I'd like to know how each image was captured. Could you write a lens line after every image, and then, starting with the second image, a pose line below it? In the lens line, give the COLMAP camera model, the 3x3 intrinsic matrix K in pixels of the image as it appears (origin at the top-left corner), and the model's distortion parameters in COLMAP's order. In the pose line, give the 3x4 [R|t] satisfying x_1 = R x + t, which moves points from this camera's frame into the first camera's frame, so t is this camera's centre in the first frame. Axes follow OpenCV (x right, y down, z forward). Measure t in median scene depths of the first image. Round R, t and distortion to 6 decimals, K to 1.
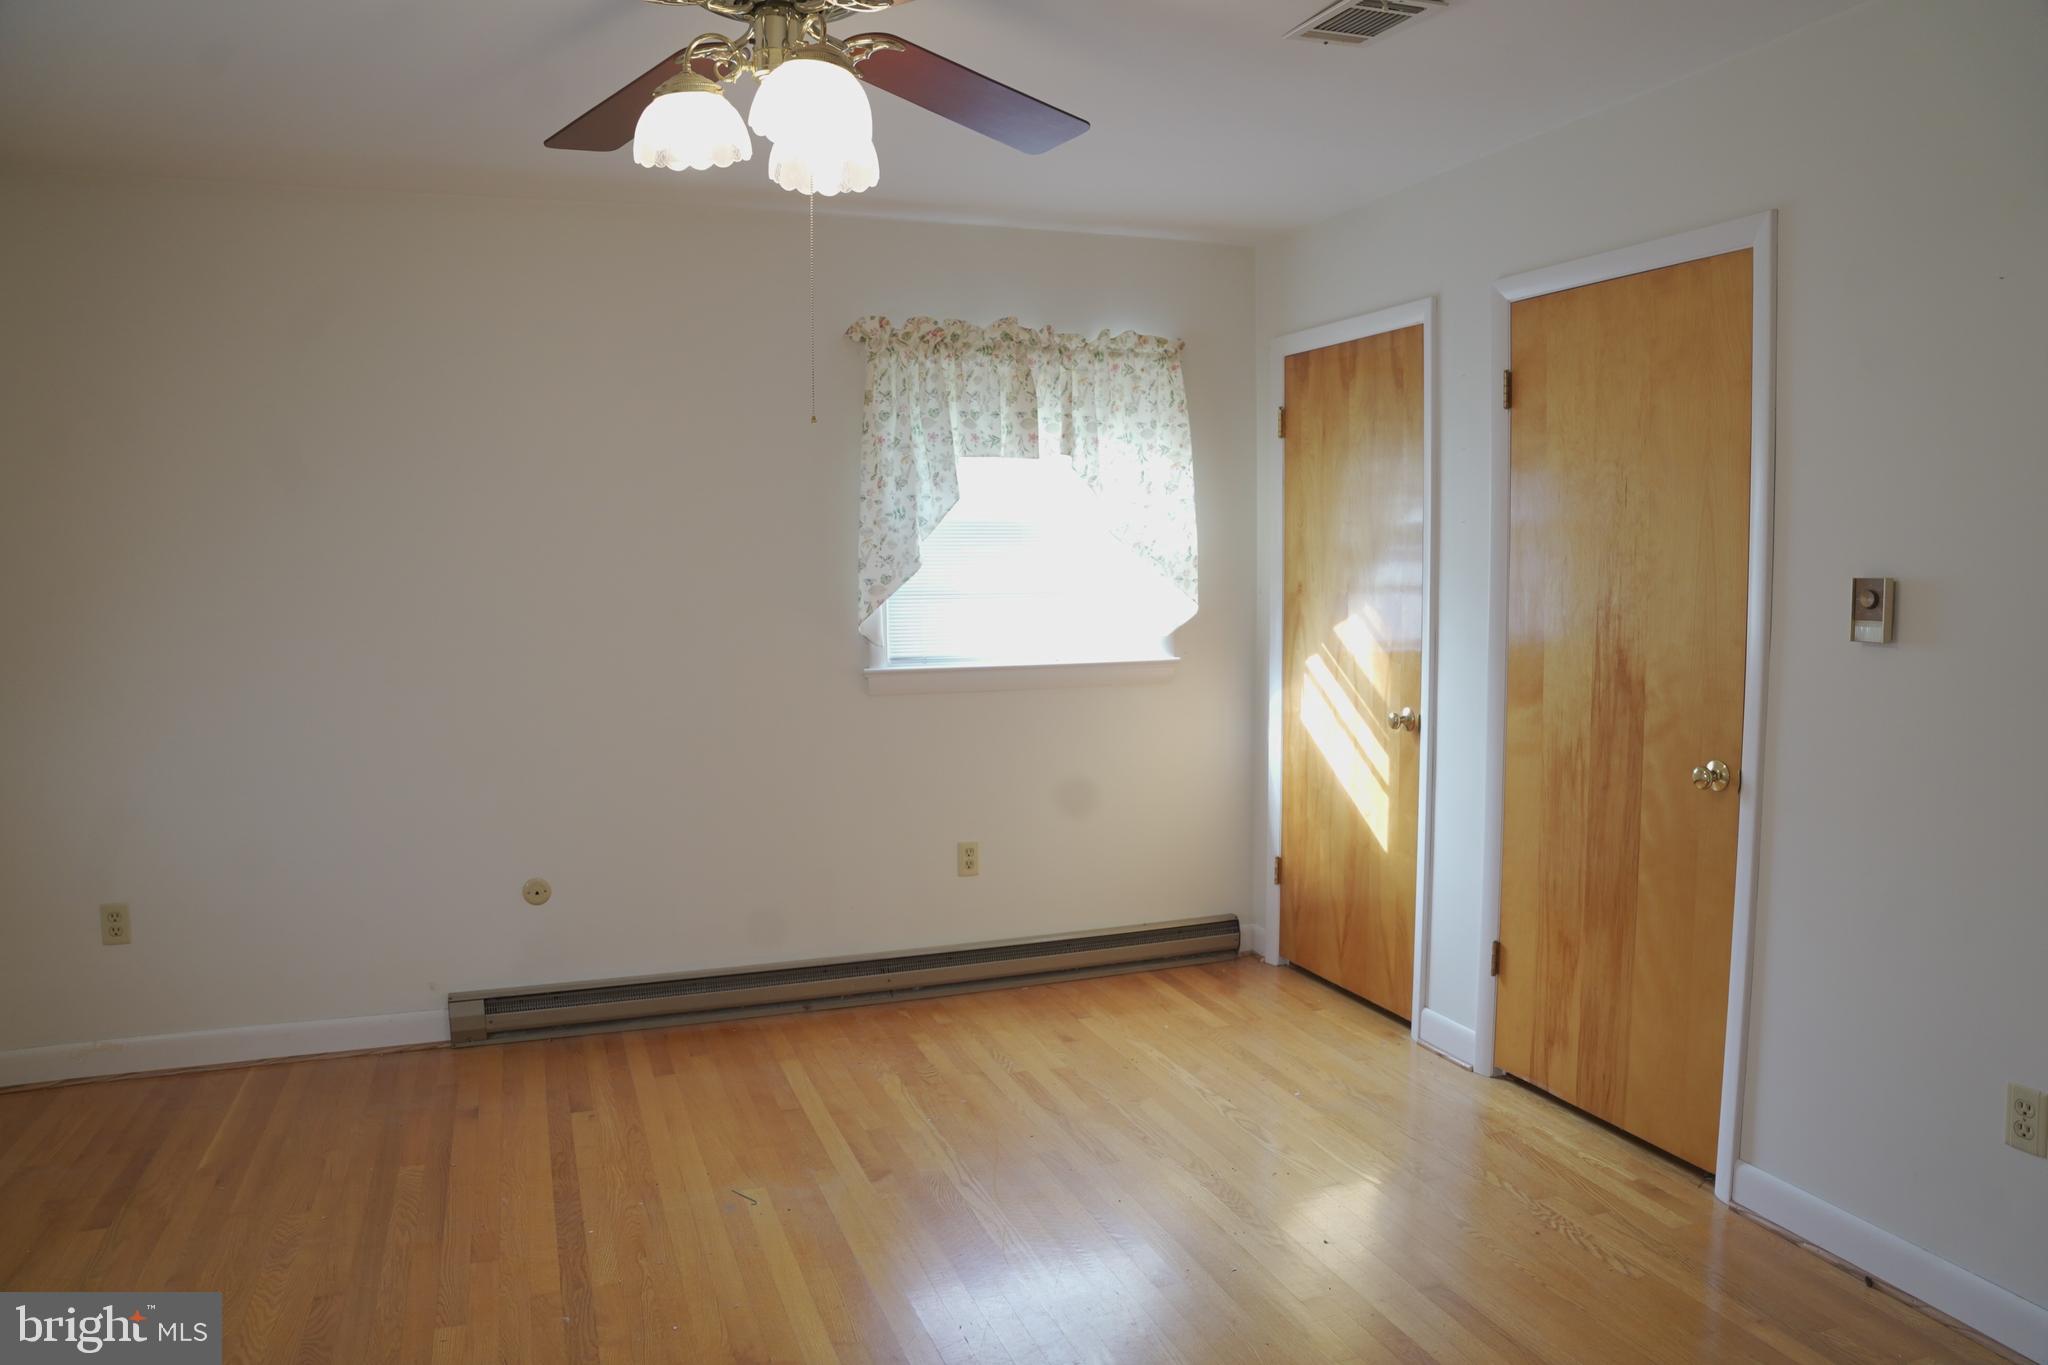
lens RADIAL K [[1425.9, 0, 1024.0], [0, 1425.9, 682.5], [0, 0, 1]] dist [-0.176802, 0.130440]
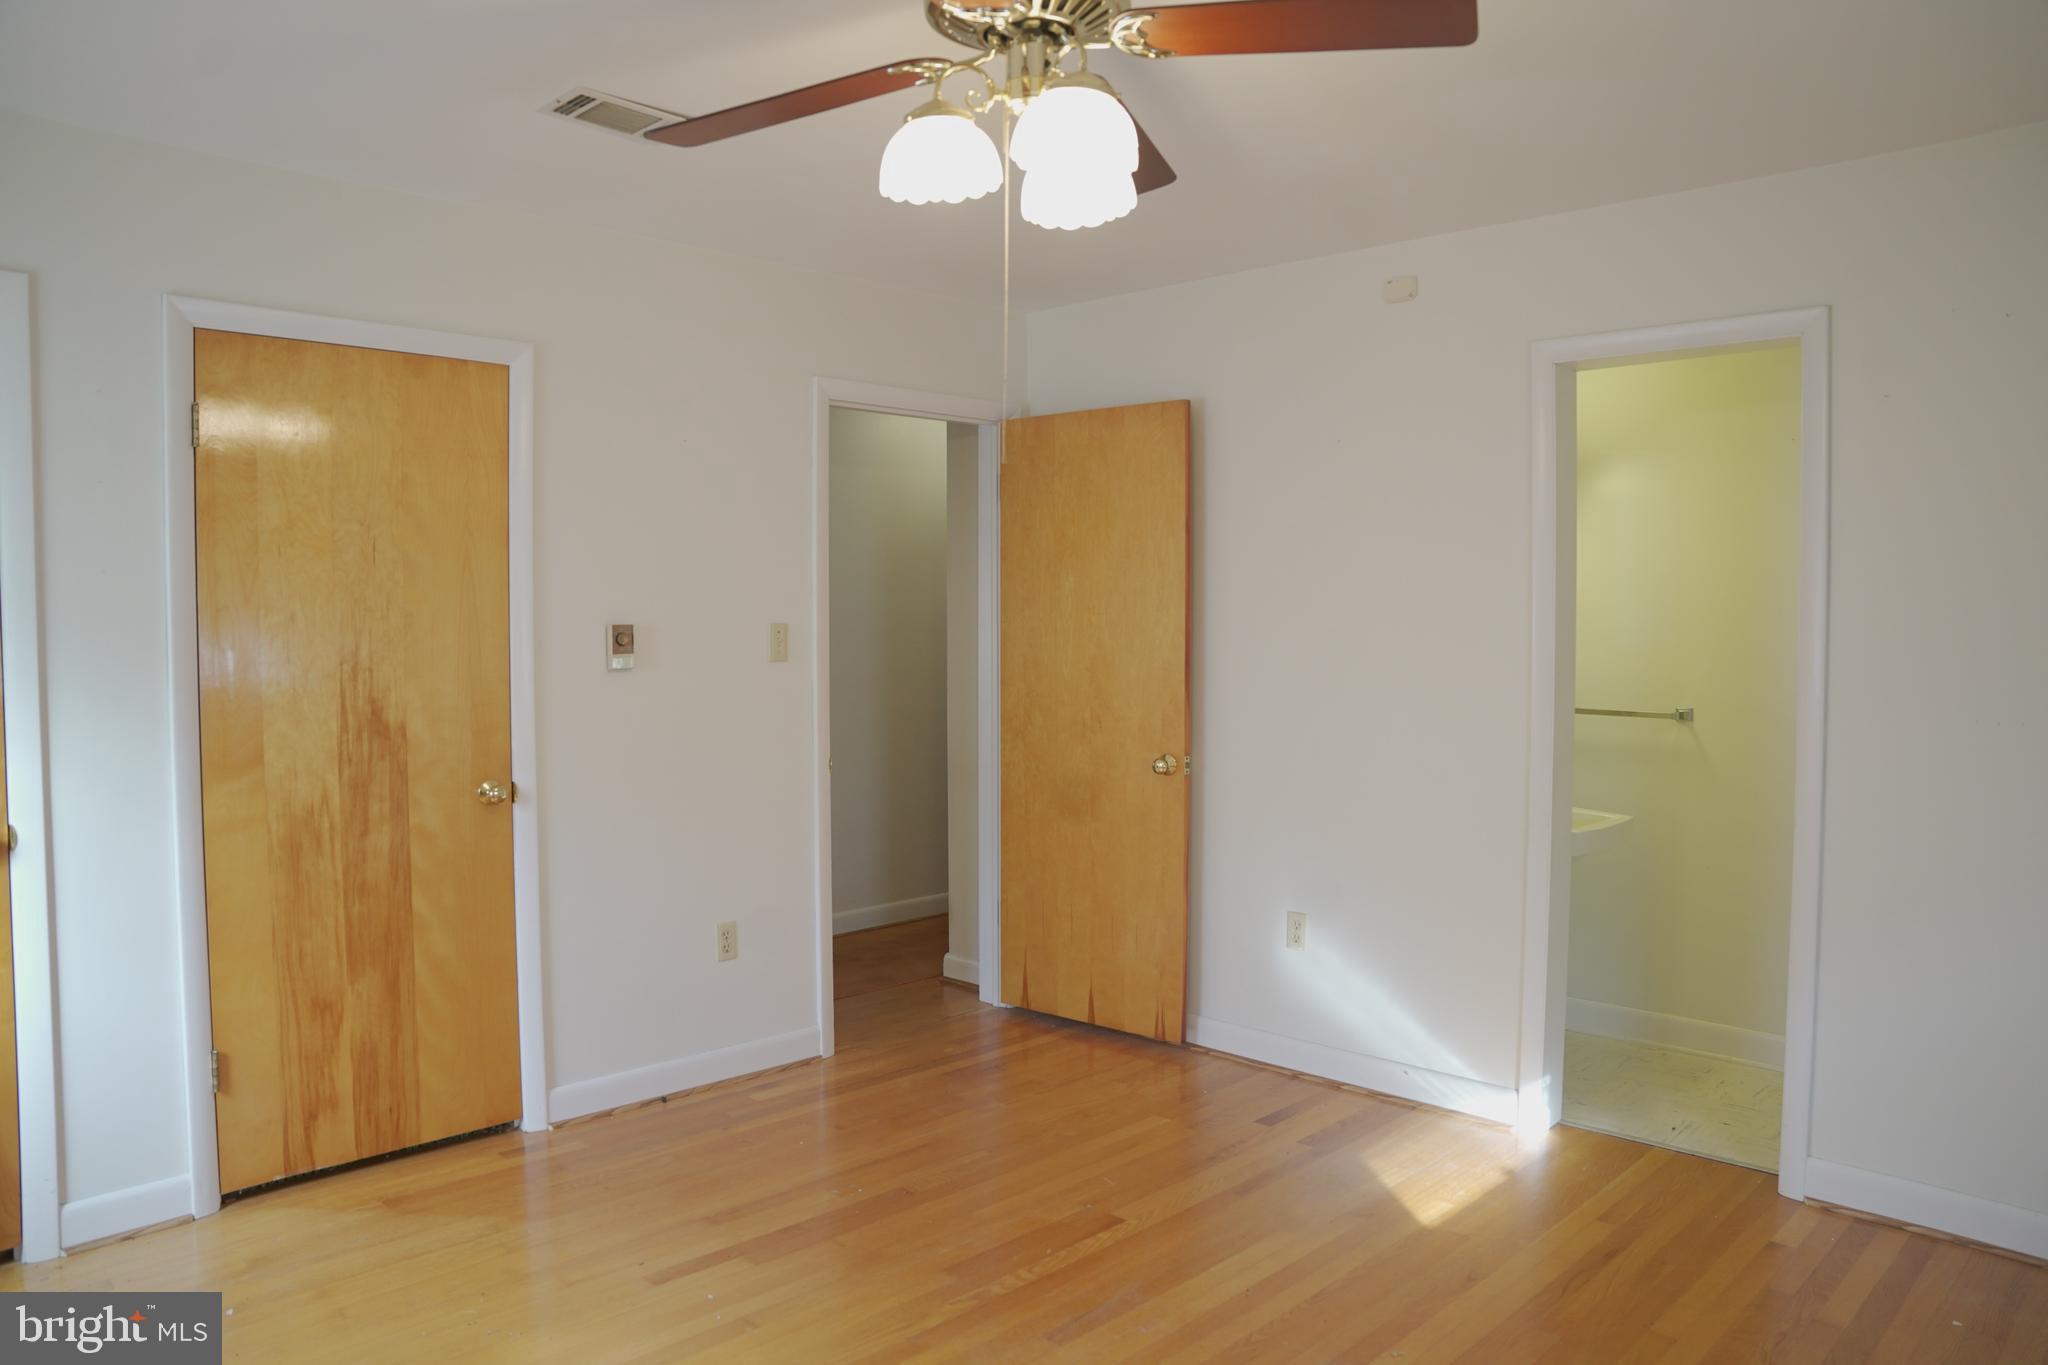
lens RADIAL K [[1425.9, 0, 1024.0], [0, 1425.9, 682.5], [0, 0, 1]] dist [-0.176802, 0.130440]
pose [[-0.433961, -0.038853, 0.900093, -0.358715], [0.083386, 0.993049, 0.083068, -0.040959], [-0.897064, 0.111103, -0.427705, 0.496146]]
